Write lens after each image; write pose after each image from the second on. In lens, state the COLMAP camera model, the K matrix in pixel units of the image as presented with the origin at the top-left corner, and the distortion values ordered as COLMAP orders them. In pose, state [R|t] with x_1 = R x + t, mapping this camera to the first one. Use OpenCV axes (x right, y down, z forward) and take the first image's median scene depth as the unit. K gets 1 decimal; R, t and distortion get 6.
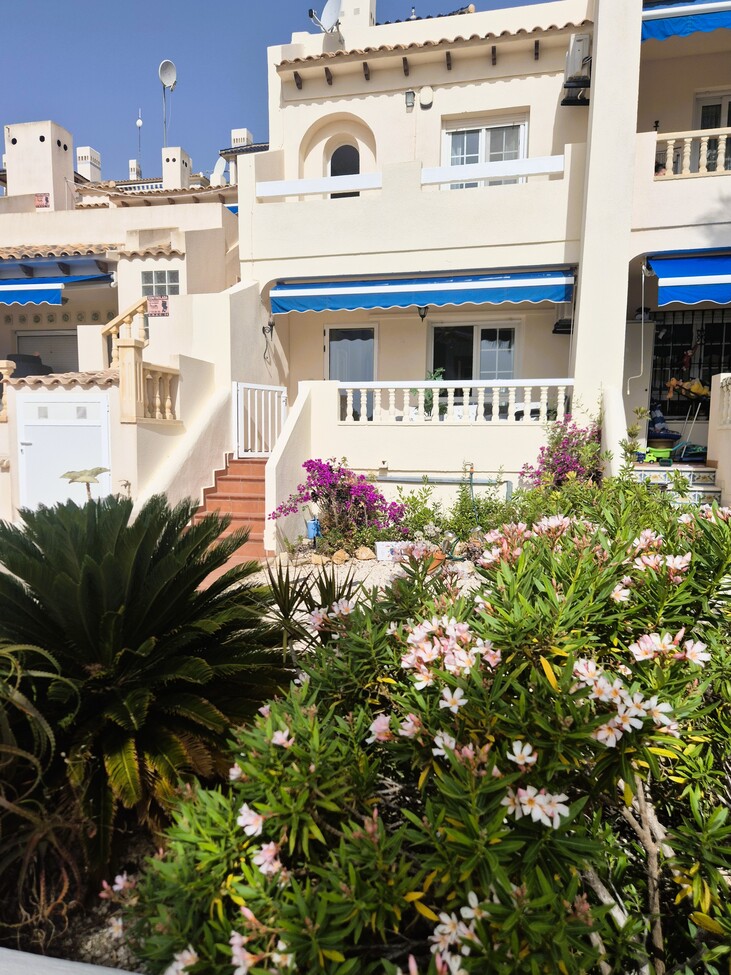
lens RADIAL K [[663.7, 0, 361.8], [0, 663.7, 494.7], [0, 0, 1]] dist [0.053342, -0.033209]
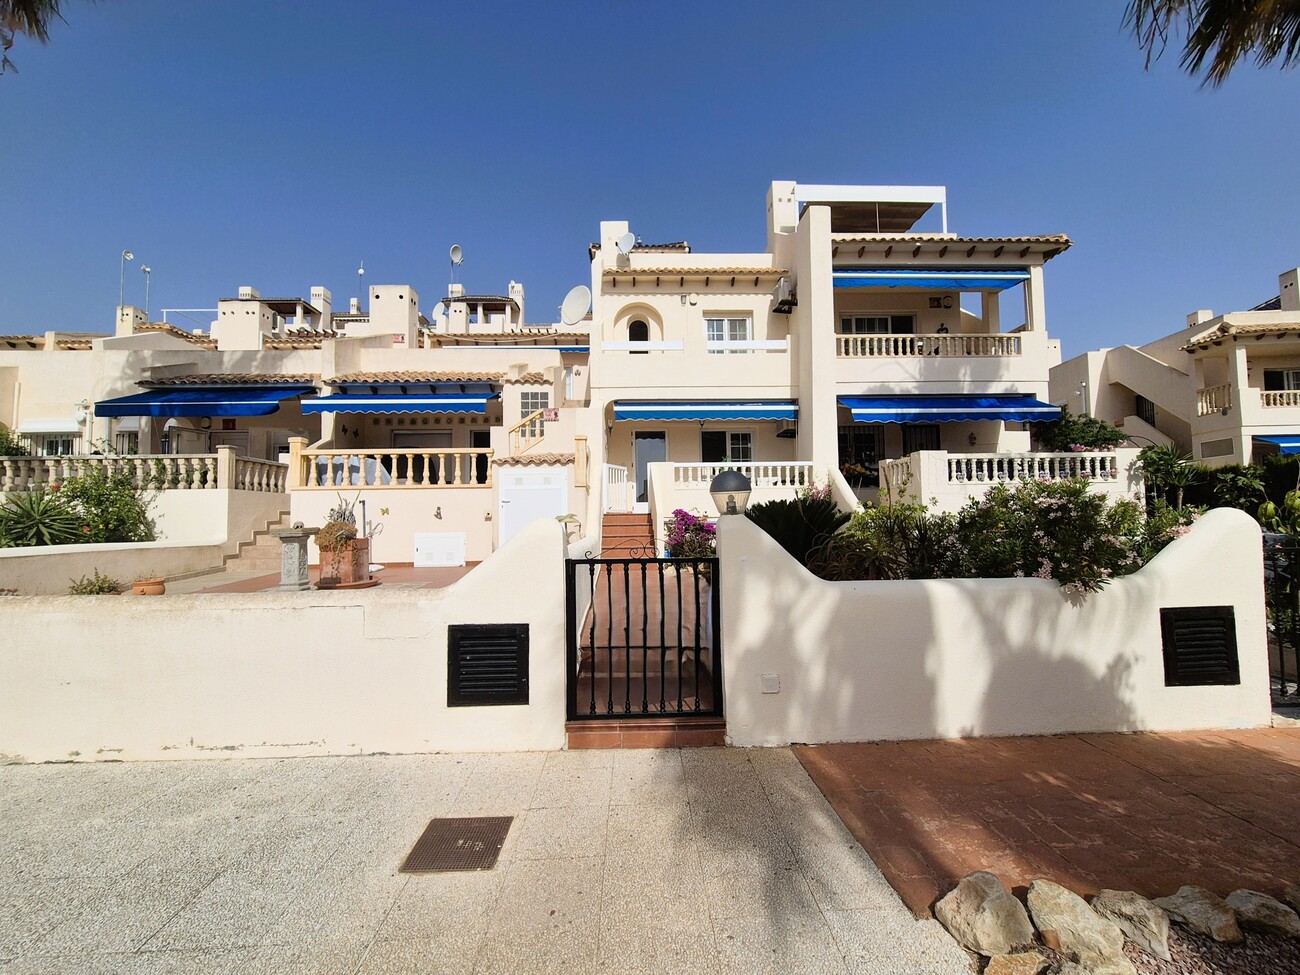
lens RADIAL K [[537.9, 0, 652.7], [0, 537.9, 489.8], [0, 0, 1]] dist [-0.001971, 0.002857]
pose [[0.964739, -0.008986, 0.263055, -0.360803], [0.046335, 0.989607, -0.136125, 0.057797], [-0.259098, 0.143514, 0.955129, -0.186184]]
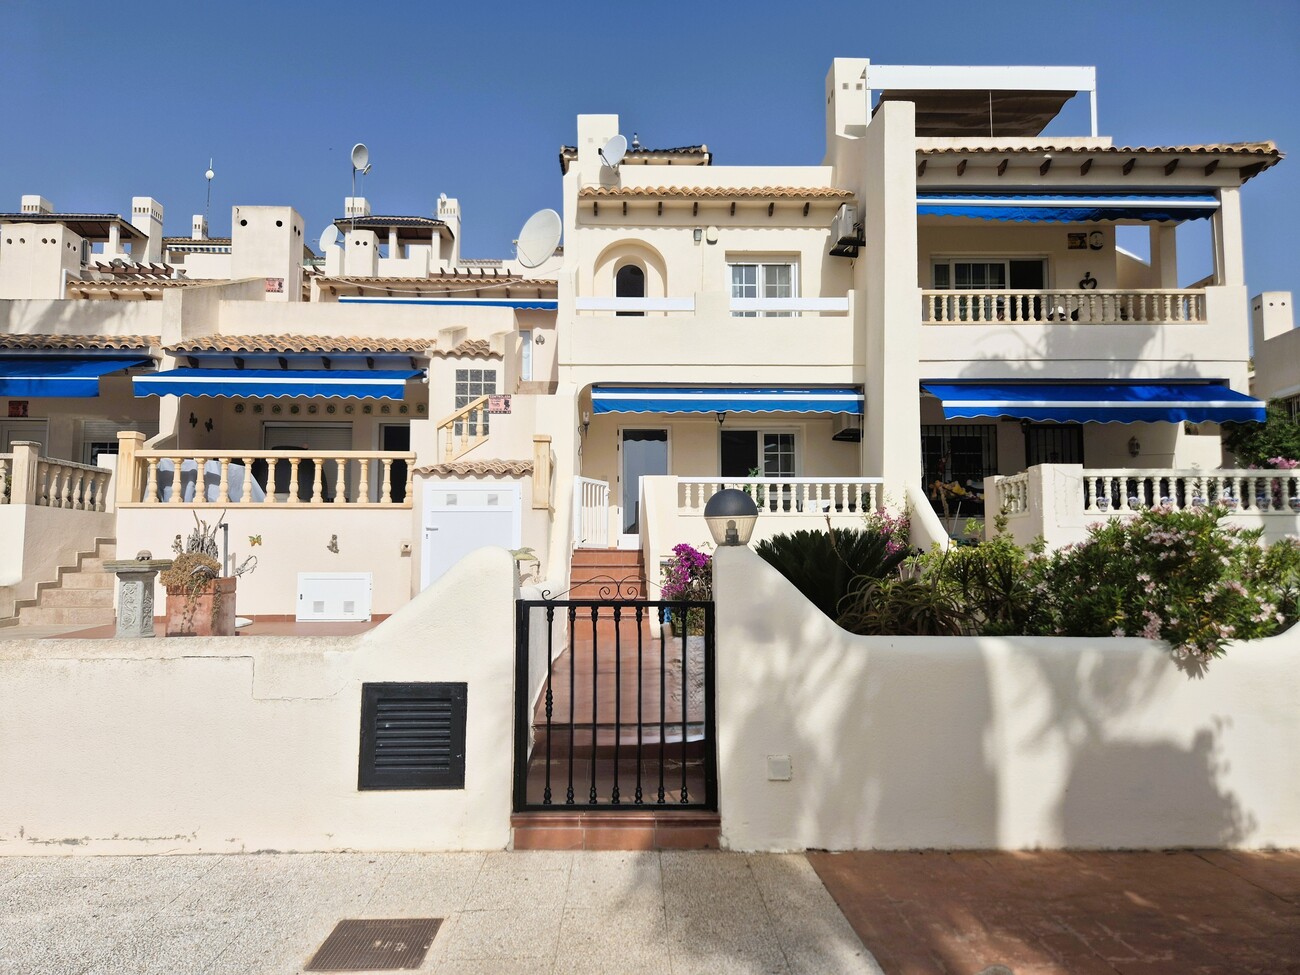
lens RADIAL K [[842.2, 0, 642.1], [0, 842.2, 493.1], [0, 0, 1]] dist [0.055219, -0.031855]
pose [[0.968713, 0.013172, 0.247832, -0.368554], [0.028747, 0.985914, -0.164767, 0.071013], [-0.246511, 0.166736, 0.954689, -0.261382]]
